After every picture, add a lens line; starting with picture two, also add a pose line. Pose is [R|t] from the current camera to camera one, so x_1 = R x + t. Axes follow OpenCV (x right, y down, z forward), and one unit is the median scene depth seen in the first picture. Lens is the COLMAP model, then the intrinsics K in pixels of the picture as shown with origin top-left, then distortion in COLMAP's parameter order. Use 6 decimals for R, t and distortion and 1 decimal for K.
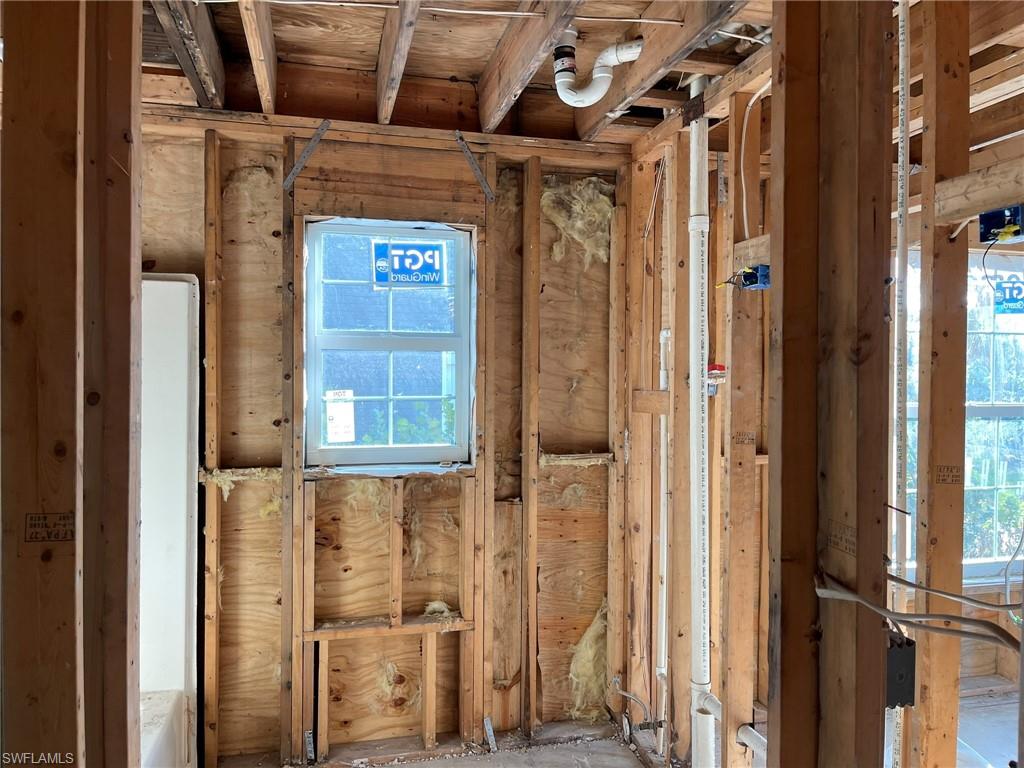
lens RADIAL K [[783.3, 0, 517.3], [0, 783.3, 383.7], [0, 0, 1]] dist [0.099523, -0.123710]
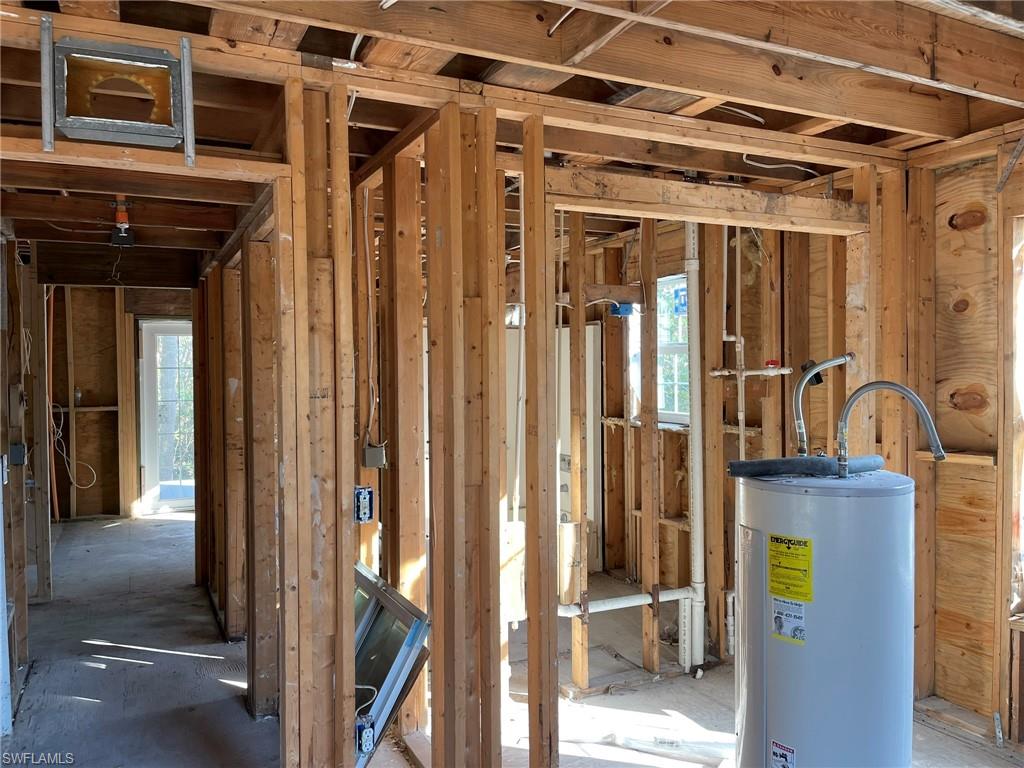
lens RADIAL K [[783.3, 0, 517.3], [0, 783.3, 383.7], [0, 0, 1]] dist [0.099523, -0.123710]
pose [[0.211234, 0.014544, -0.977327, 1.452762], [-0.007026, 0.999886, 0.013361, -0.000489], [0.977410, 0.004045, 0.211312, 0.352166]]
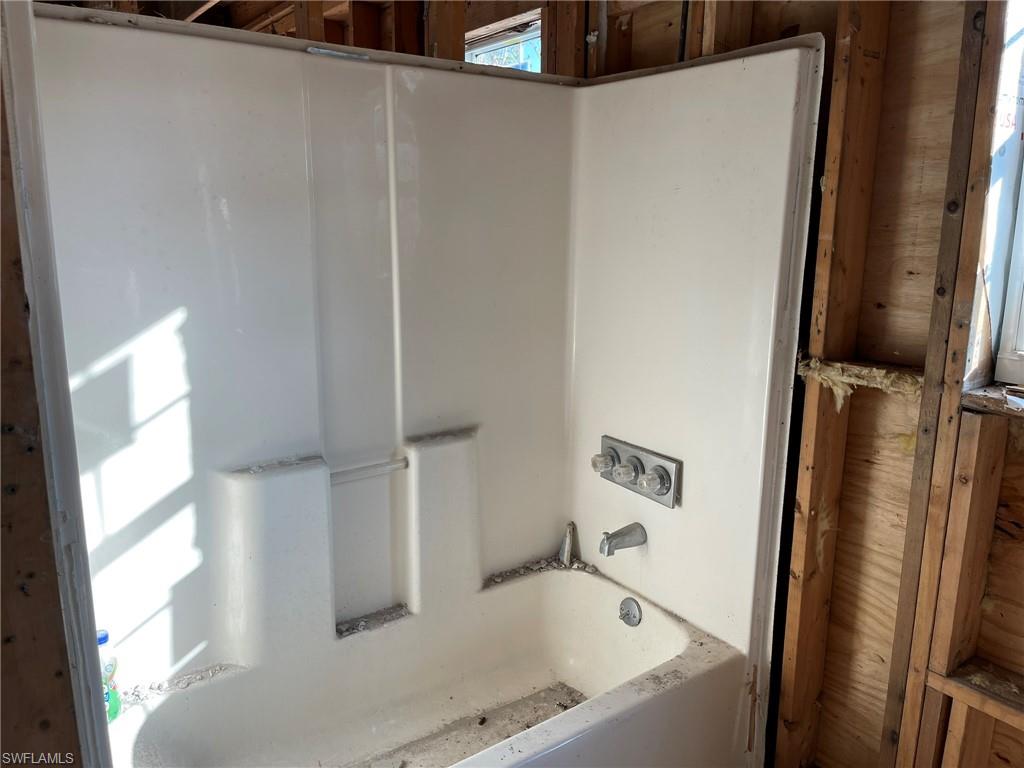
lens RADIAL K [[783.3, 0, 517.3], [0, 783.3, 383.7], [0, 0, 1]] dist [0.099523, -0.123710]
pose [[0.367039, 0.191232, -0.910336, 0.102626], [-0.022674, 0.980189, 0.196764, 0.008413], [0.929929, -0.051579, 0.364104, 0.530028]]
